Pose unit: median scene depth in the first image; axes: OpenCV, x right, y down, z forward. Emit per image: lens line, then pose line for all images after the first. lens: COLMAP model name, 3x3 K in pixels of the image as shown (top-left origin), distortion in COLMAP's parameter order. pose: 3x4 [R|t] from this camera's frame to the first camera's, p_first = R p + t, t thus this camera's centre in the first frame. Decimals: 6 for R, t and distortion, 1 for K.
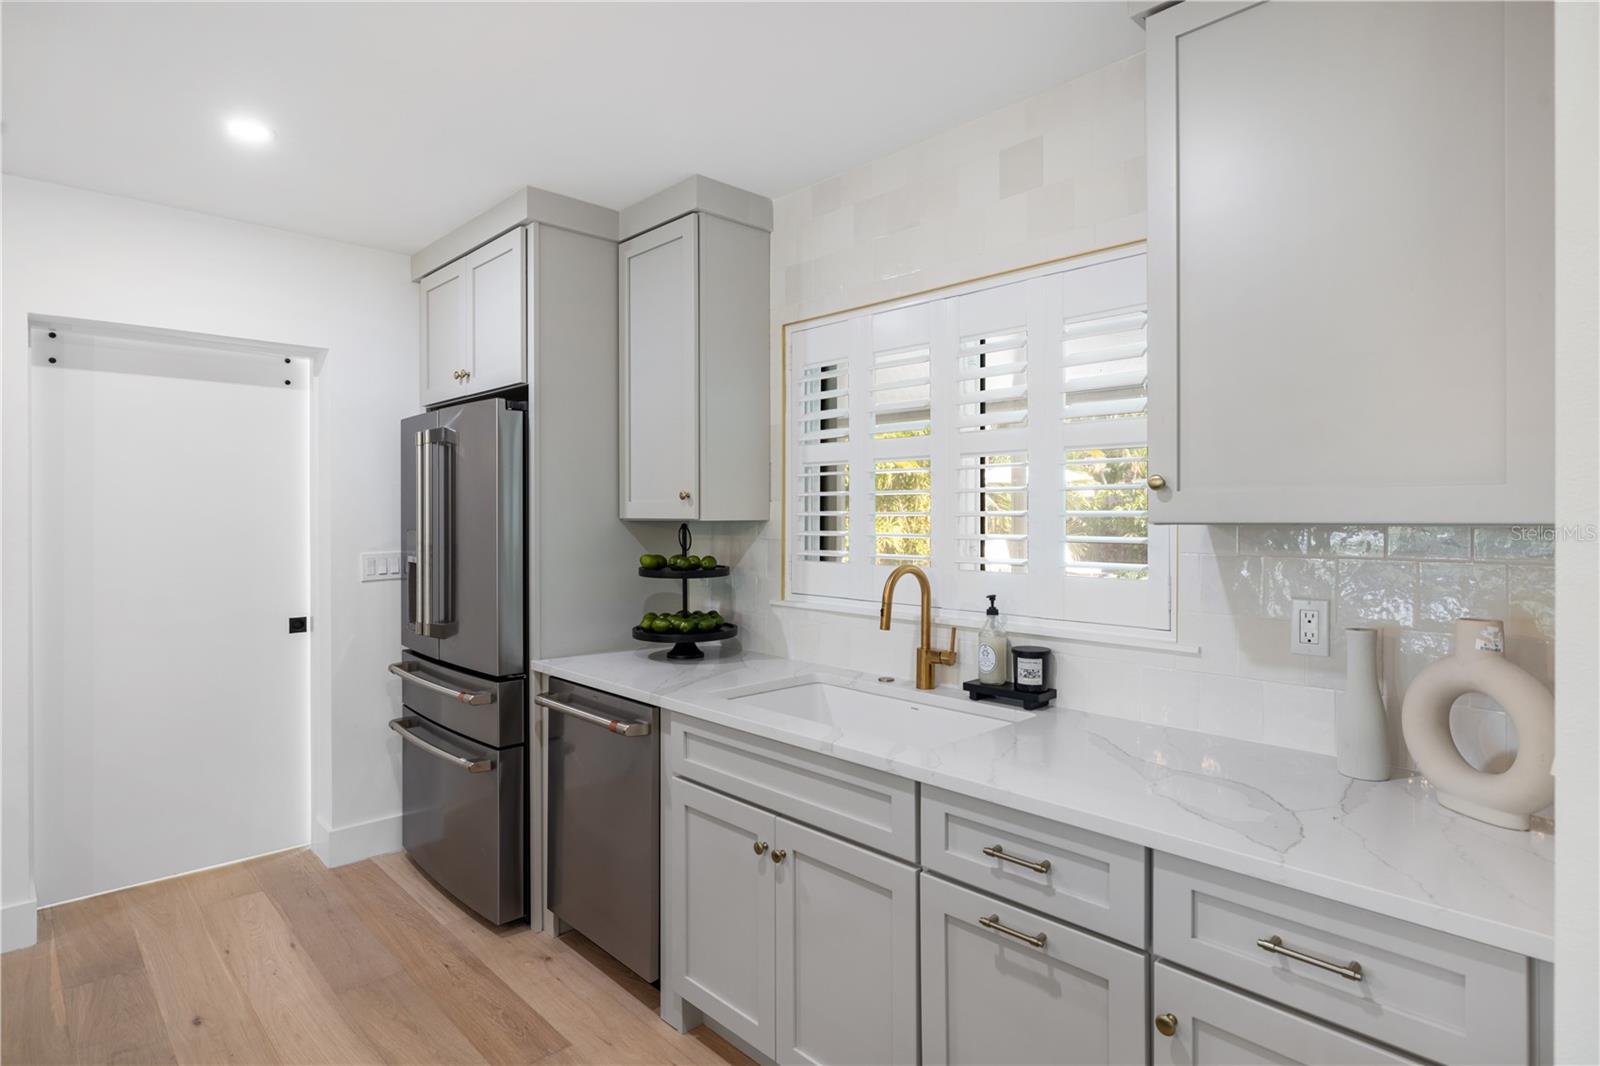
lens RADIAL K [[856.9, 0, 802.2], [0, 856.9, 520.6], [0, 0, 1]] dist [-0.015042, 0.002093]
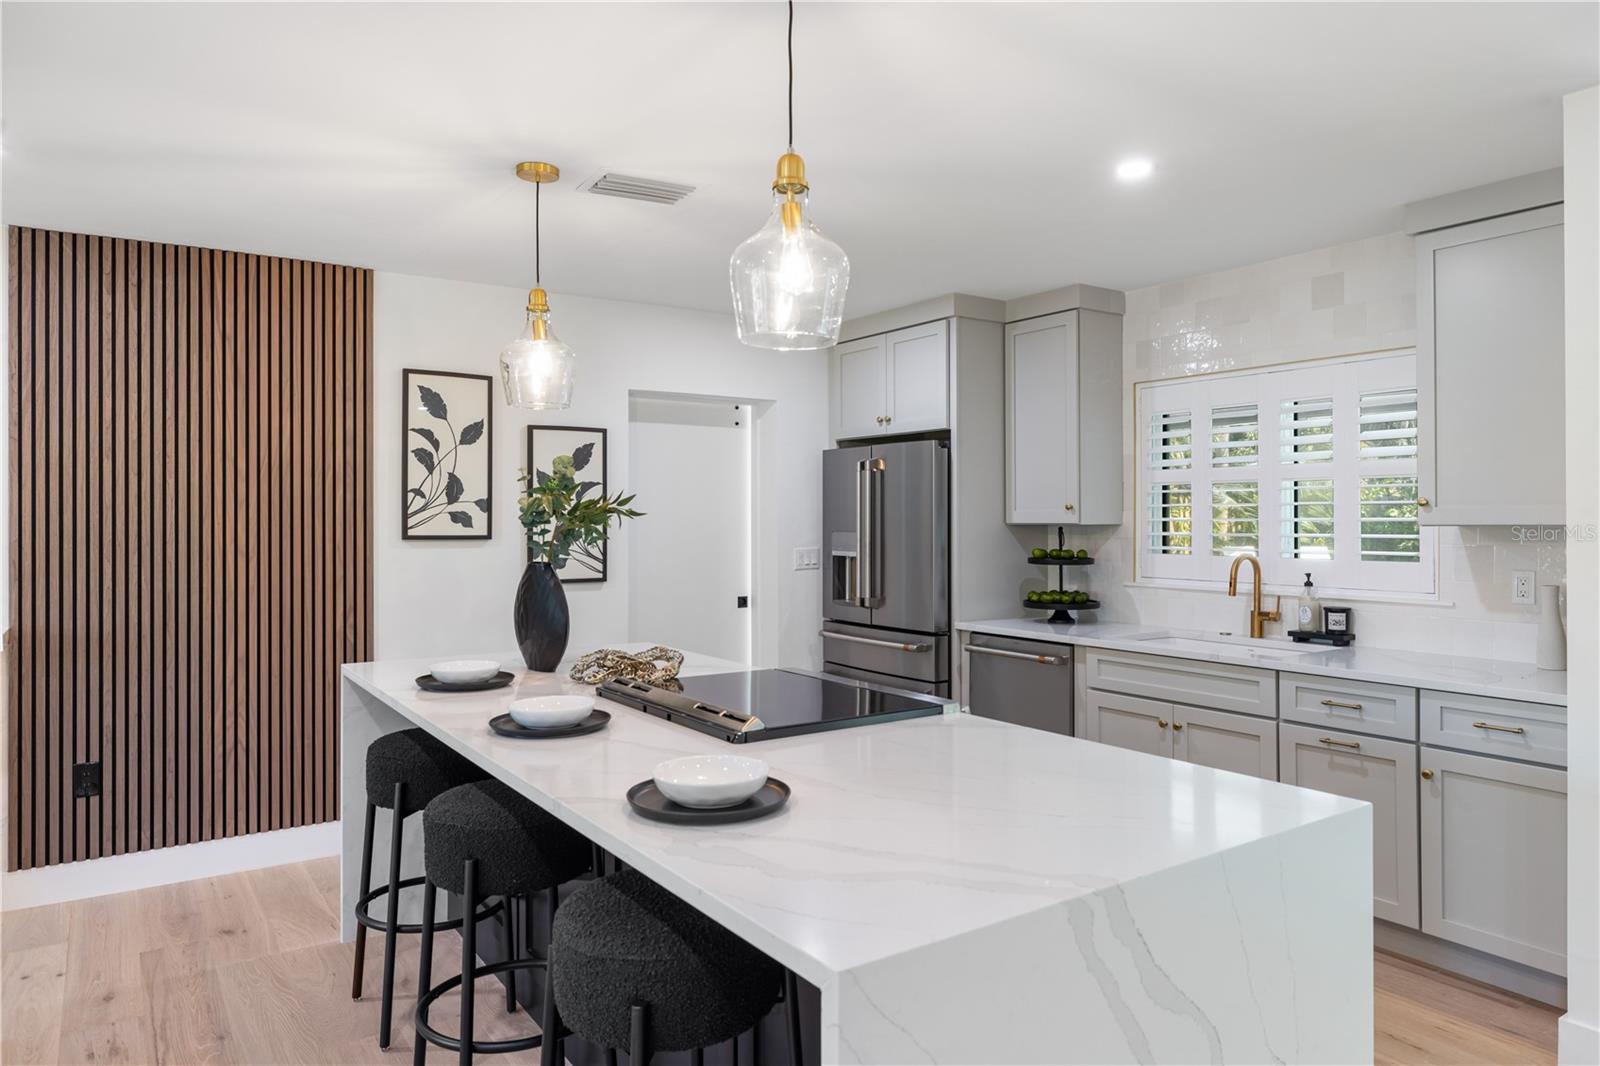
lens RADIAL K [[1021.9, 0, 805.5], [0, 1021.9, 520.5], [0, 0, 1]] dist [0.000926, -0.002360]
pose [[0.986162, -0.001078, -0.165781, -0.319189], [0.000215, 0.999986, -0.005220, 0.002014], [0.165785, 0.005112, 0.986149, -0.837493]]
